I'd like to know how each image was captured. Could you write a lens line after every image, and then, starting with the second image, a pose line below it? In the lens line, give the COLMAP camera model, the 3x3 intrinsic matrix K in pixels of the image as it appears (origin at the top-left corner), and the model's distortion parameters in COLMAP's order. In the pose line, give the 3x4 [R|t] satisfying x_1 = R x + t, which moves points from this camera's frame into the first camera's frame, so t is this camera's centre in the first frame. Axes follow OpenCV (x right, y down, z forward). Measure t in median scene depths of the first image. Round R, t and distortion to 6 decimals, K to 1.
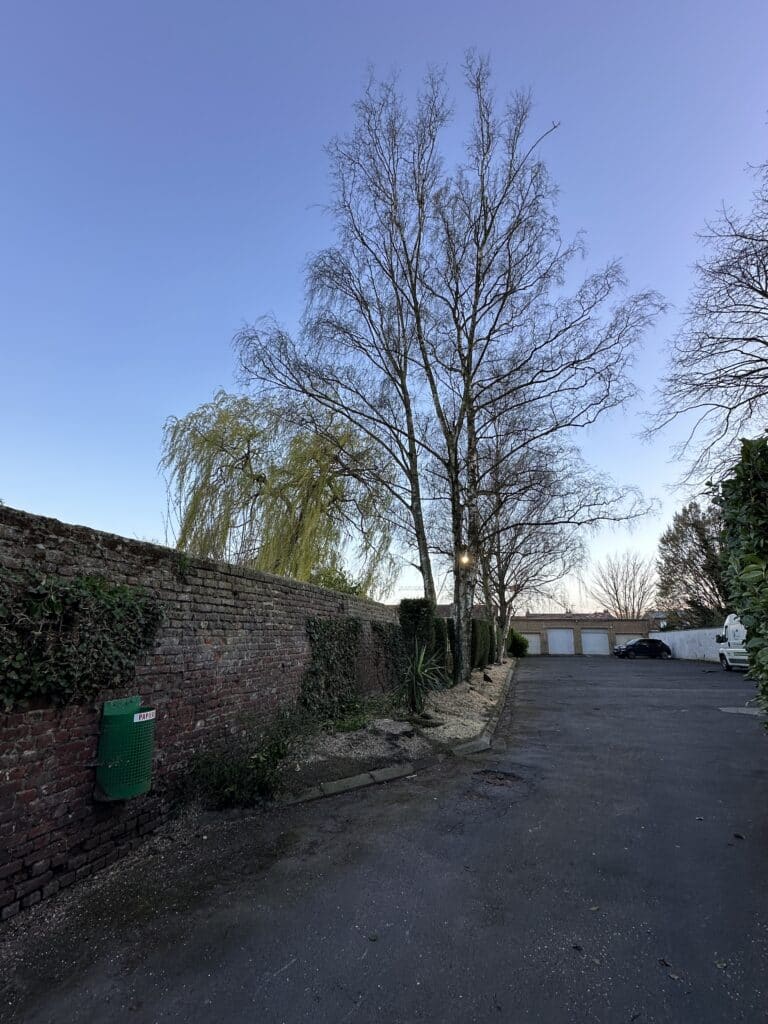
lens RADIAL K [[466.3, 0, 388.2], [0, 466.3, 526.8], [0, 0, 1]] dist [-0.000492, 0.000009]
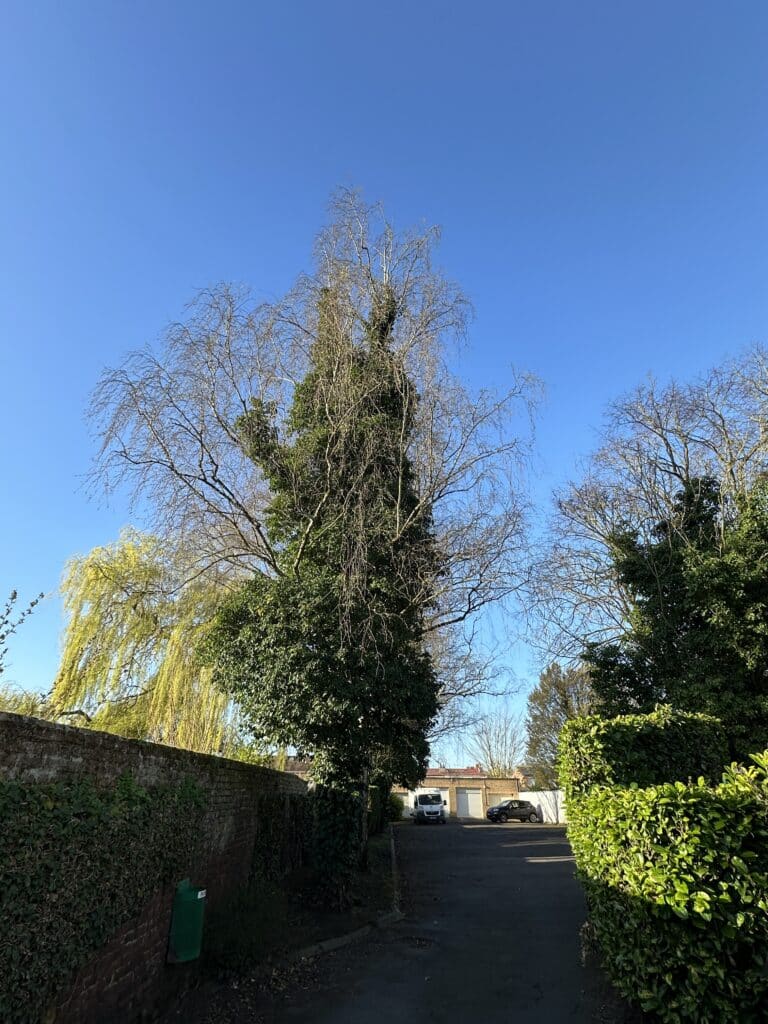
lens RADIAL K [[524.7, 0, 384.0], [0, 524.7, 512.0], [0, 0, 1]] dist [-0.001024, -0.000082]
pose [[0.961960, 0.130594, 0.239956, -0.076475], [-0.066478, 0.963840, -0.258057, -0.049441], [-0.264980, 0.232289, 0.935857, -0.131789]]
